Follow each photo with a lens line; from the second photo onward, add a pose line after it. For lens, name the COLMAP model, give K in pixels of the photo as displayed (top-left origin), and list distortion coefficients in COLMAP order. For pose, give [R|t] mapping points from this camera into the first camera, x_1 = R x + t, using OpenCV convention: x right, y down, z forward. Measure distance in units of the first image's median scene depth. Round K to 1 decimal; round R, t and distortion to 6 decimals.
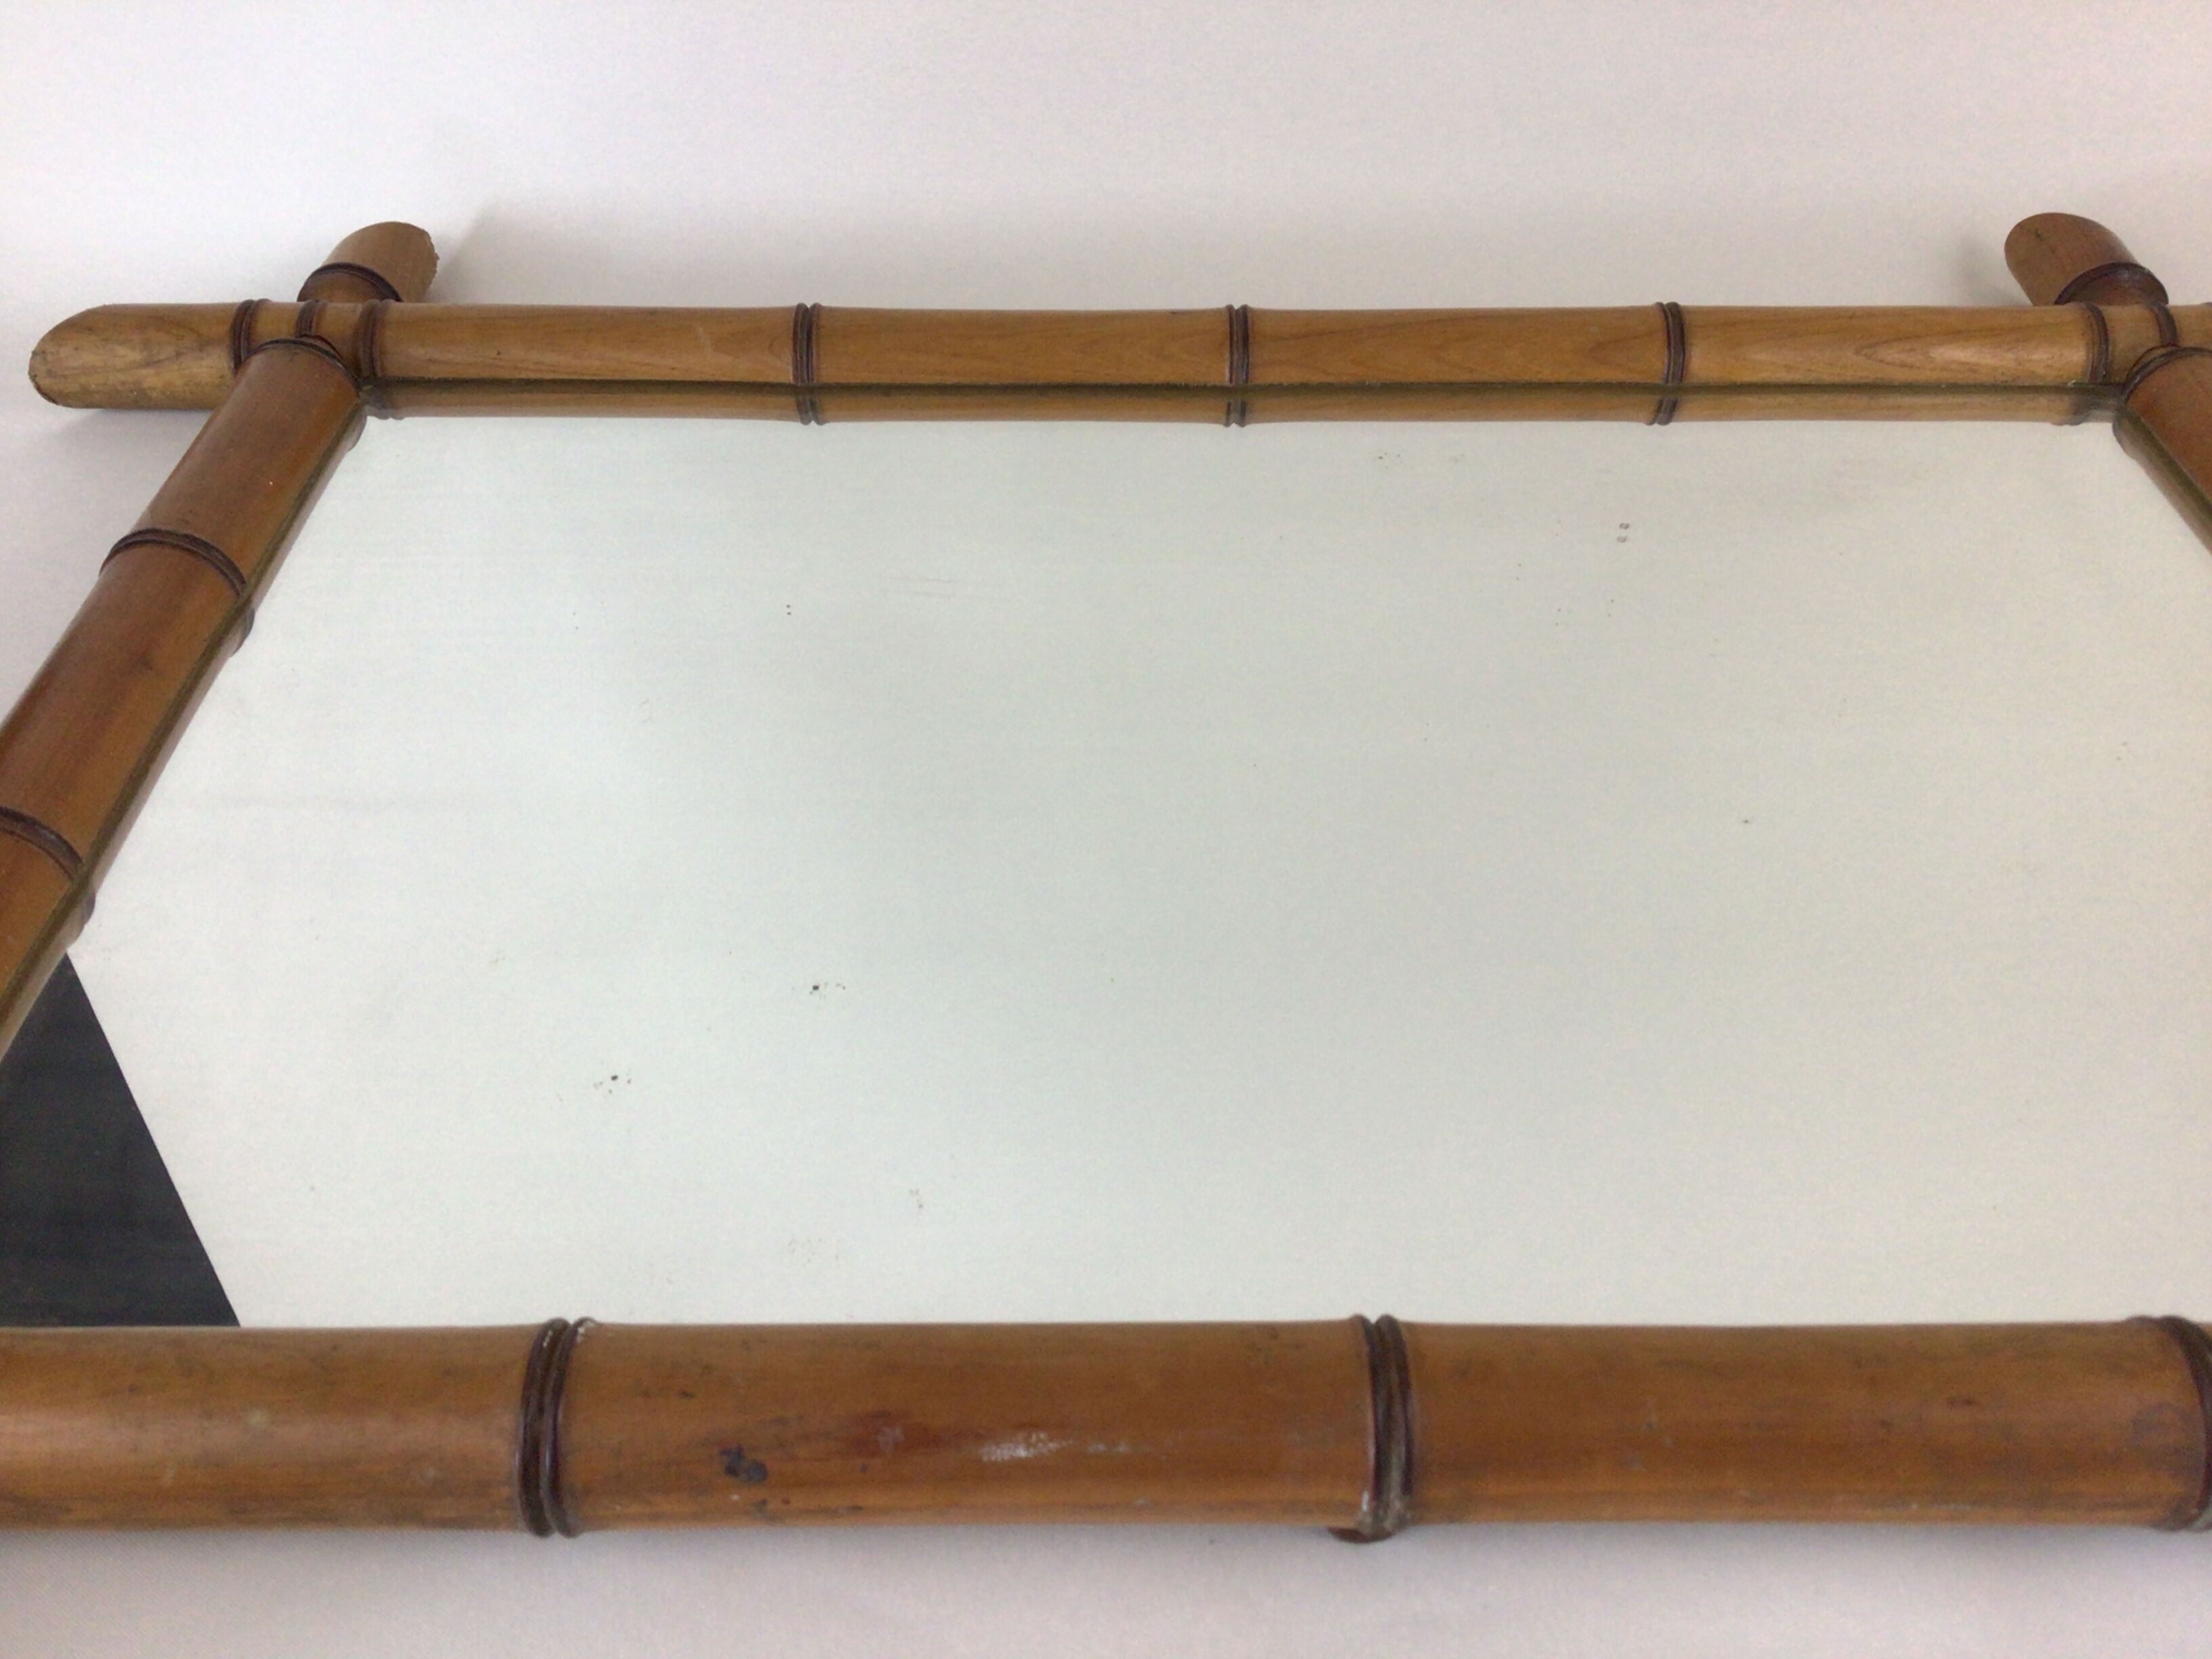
lens RADIAL K [[3170.0, 0, 1106.0], [0, 3170.0, 829.5], [0, 0, 1]] dist [0.035054, 0.001011]
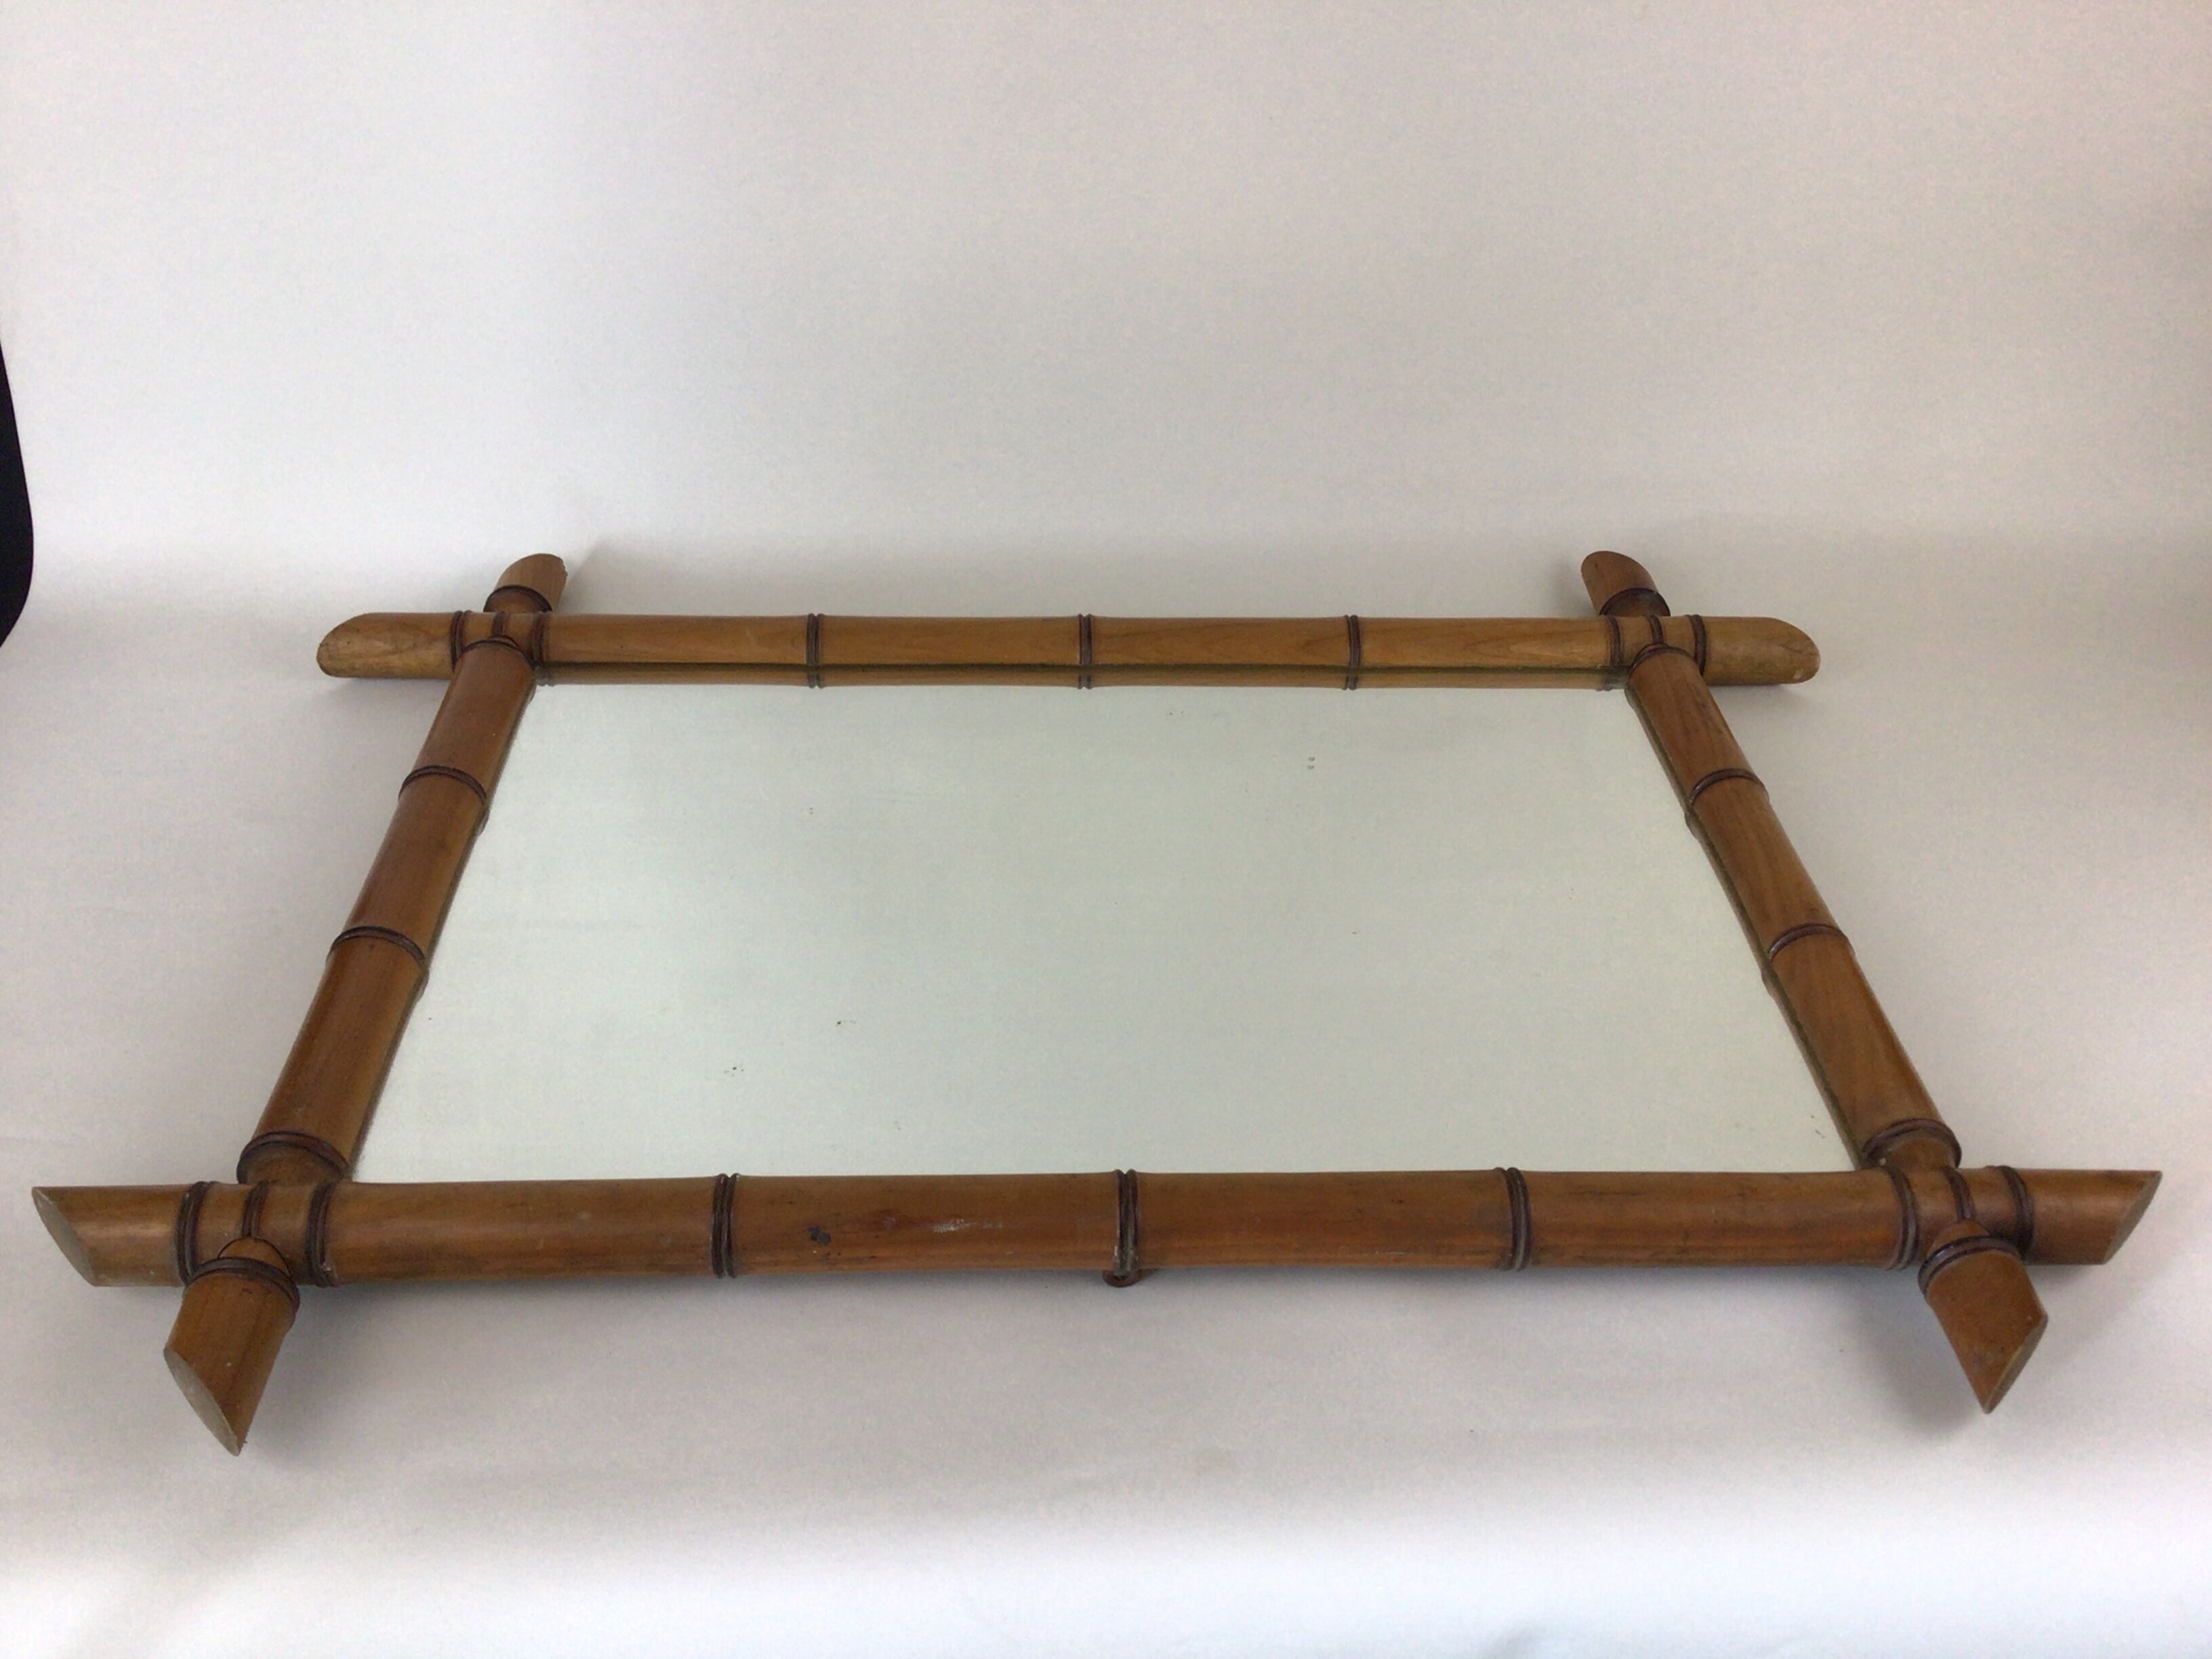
lens RADIAL K [[3034.4, 0, 1106.0], [0, 3034.4, 829.5], [0, 0, 1]] dist [0.178108, -0.026188]
pose [[0.999634, -0.001484, 0.027027, 0.010835], [0.002739, 0.998916, -0.046463, 0.013619], [-0.026928, 0.046520, 0.998554, -0.528835]]
